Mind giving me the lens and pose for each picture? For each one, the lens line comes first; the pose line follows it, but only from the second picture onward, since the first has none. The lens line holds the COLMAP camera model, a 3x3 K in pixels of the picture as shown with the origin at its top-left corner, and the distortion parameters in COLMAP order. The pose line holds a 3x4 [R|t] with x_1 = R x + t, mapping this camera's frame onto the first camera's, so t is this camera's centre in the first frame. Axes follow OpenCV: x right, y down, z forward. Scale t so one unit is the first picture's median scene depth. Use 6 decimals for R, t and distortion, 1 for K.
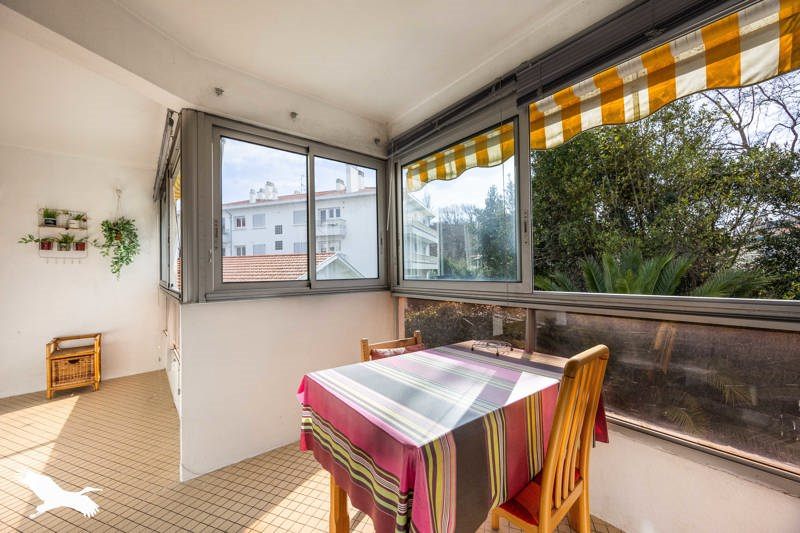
lens RADIAL K [[306.6, 0, 398.8], [0, 306.6, 269.8], [0, 0, 1]] dist [-0.003242, -0.000790]
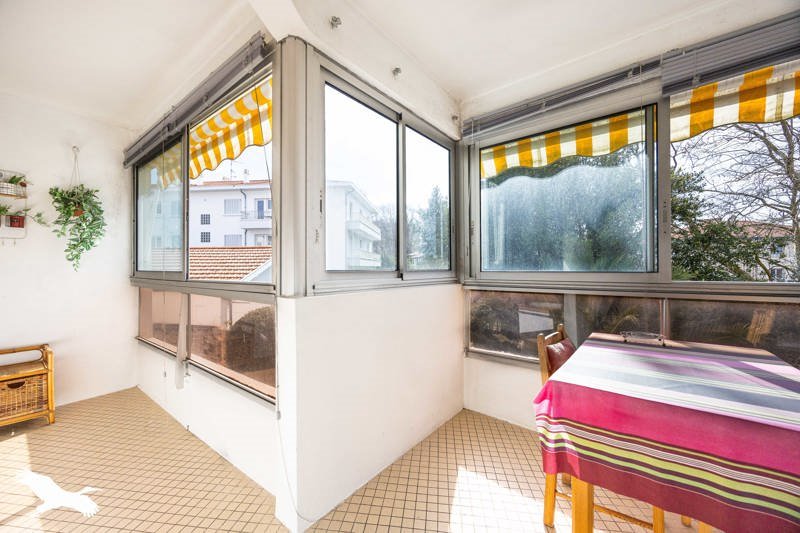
lens RADIAL K [[306.6, 0, 396.2], [0, 306.6, 270.7], [0, 0, 1]] dist [-0.003242, -0.000790]
pose [[0.974576, 0.010303, 0.223821, -0.422792], [-0.012463, 0.999888, 0.008243, 0.024302], [-0.223711, -0.010823, 0.974596, 0.145810]]
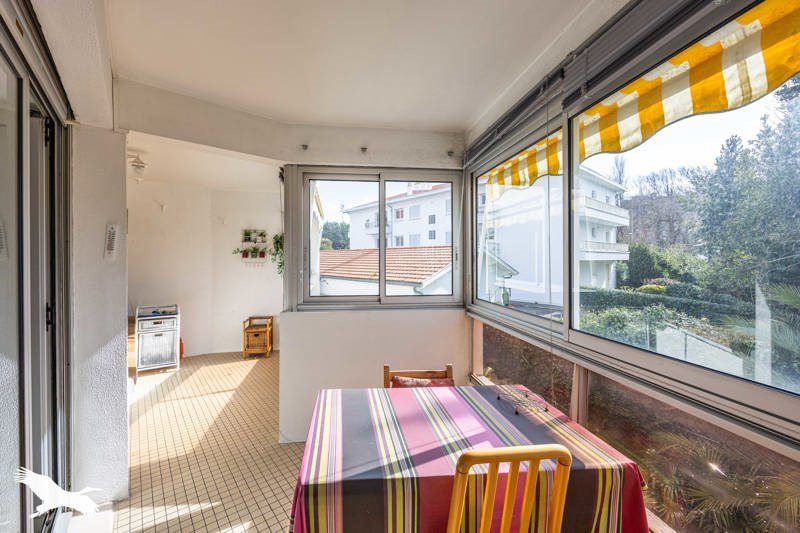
lens RADIAL K [[322.8, 0, 381.7], [0, 322.8, 259.8], [0, 0, 1]] dist [-0.006995, 0.000389]
pose [[0.848006, 0.014021, -0.529802, 0.278032], [-0.006874, 0.999857, 0.015458, -0.096365], [0.529943, -0.009466, 0.847981, 0.021696]]
